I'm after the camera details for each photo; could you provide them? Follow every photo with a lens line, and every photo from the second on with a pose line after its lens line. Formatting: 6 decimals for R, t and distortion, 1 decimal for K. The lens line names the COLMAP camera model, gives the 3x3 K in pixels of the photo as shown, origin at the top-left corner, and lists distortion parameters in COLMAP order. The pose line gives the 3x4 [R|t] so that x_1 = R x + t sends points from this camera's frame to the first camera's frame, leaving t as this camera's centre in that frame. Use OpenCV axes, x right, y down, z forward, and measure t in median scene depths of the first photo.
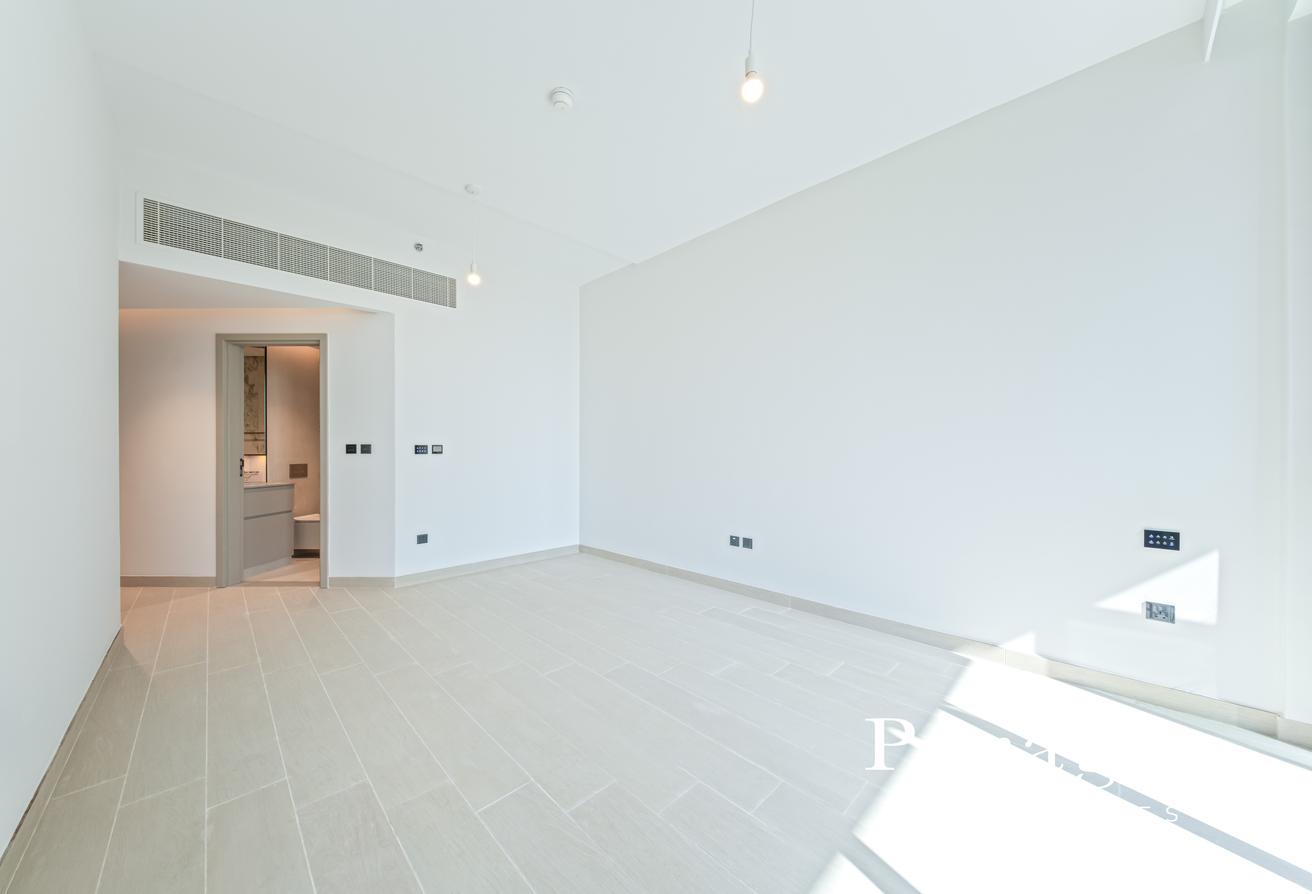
lens RADIAL K [[460.8, 0, 645.3], [0, 460.8, 444.0], [0, 0, 1]] dist [-0.000631, -0.001617]
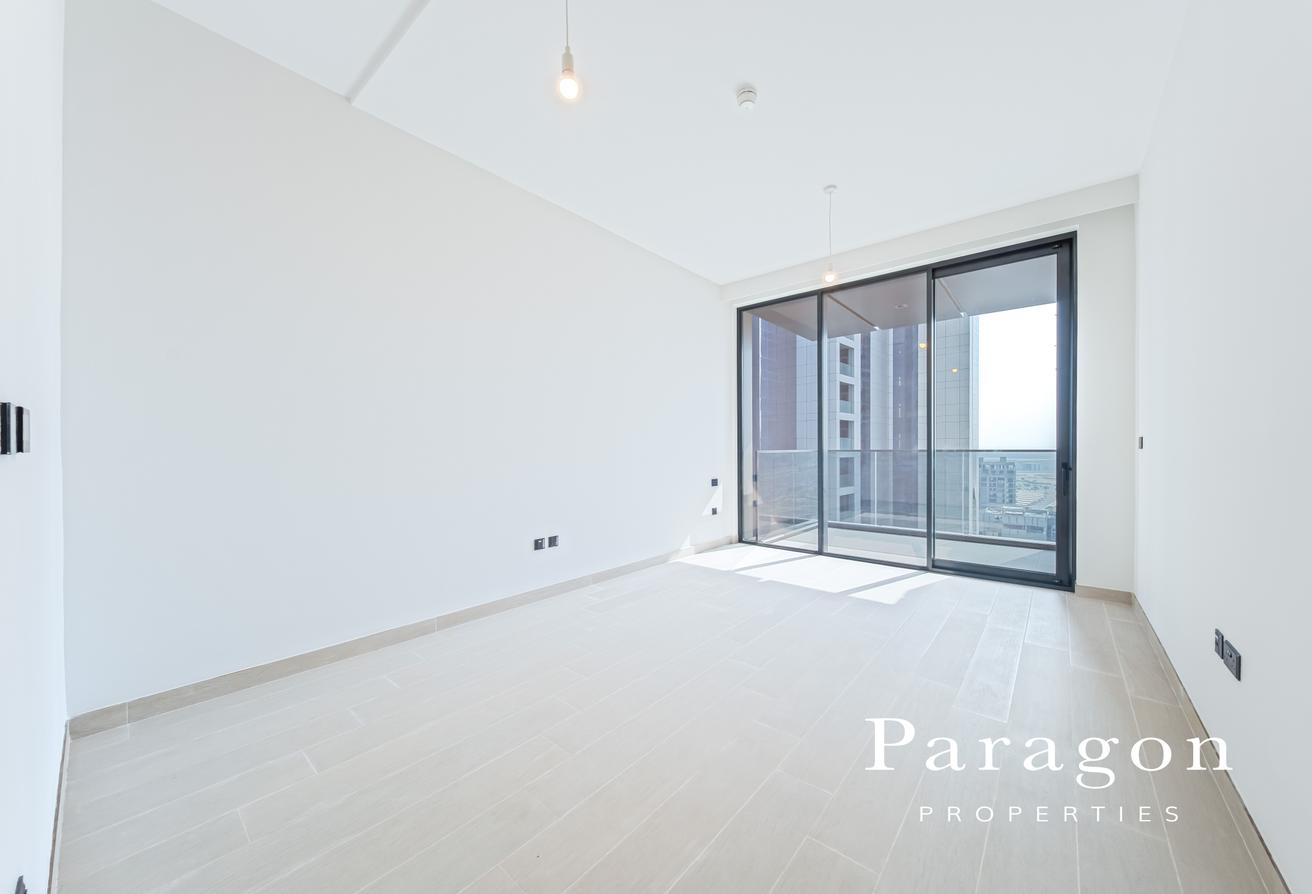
lens RADIAL K [[460.8, 0, 692.1], [0, 460.8, 454.6], [0, 0, 1]] dist [-0.000631, -0.001617]
pose [[-0.149894, -0.005892, 0.988684, -1.144254], [-0.009873, 0.999941, 0.004463, 0.036961], [-0.988653, -0.009092, -0.149944, 1.262464]]
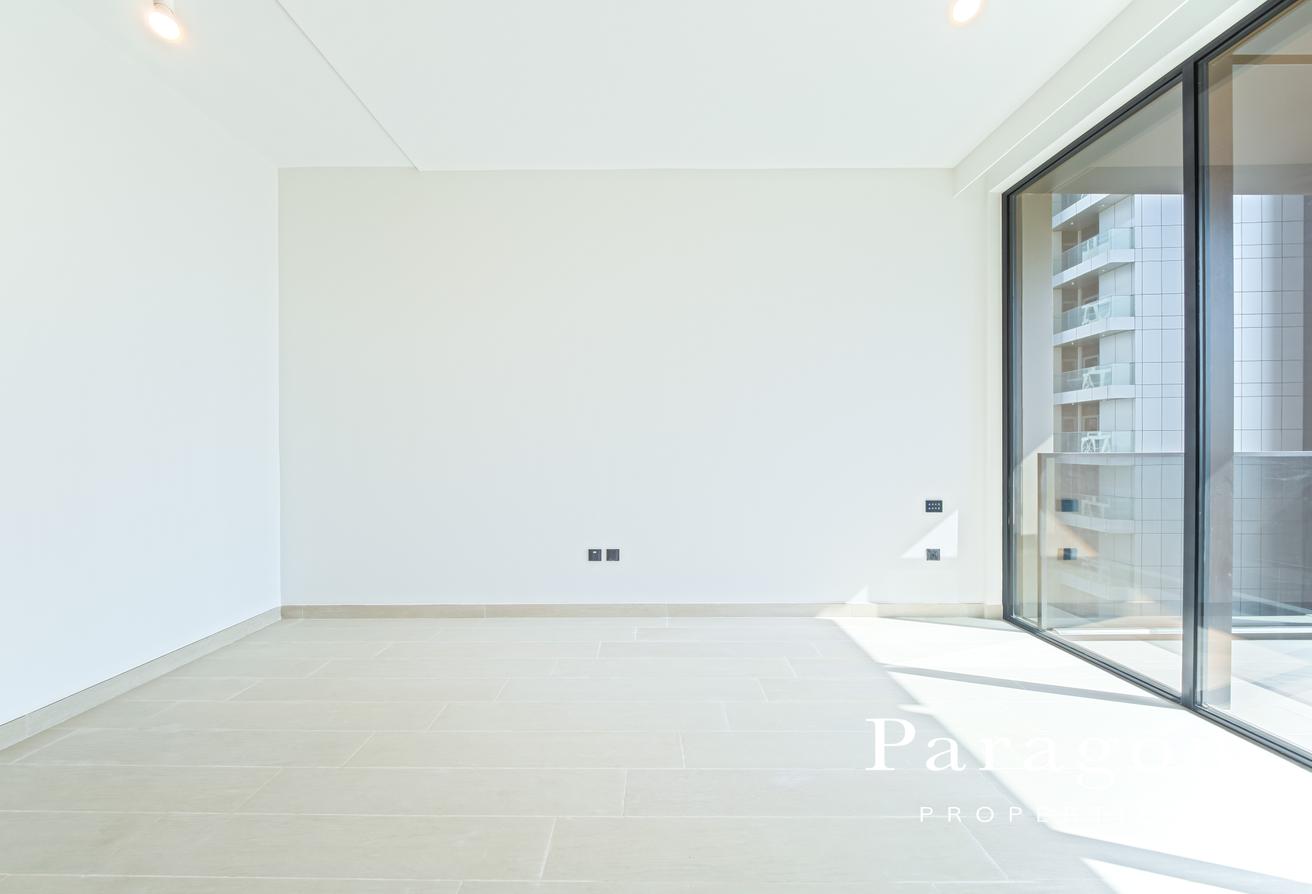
lens RADIAL K [[448.3, 0, 654.8], [0, 448.3, 449.6], [0, 0, 1]] dist [0.004471, -0.000295]
pose [[0.692657, 0.002395, 0.721263, -0.478563], [-0.010280, 0.999926, 0.006552, 0.019293], [-0.721194, -0.011953, 0.692630, 0.543033]]
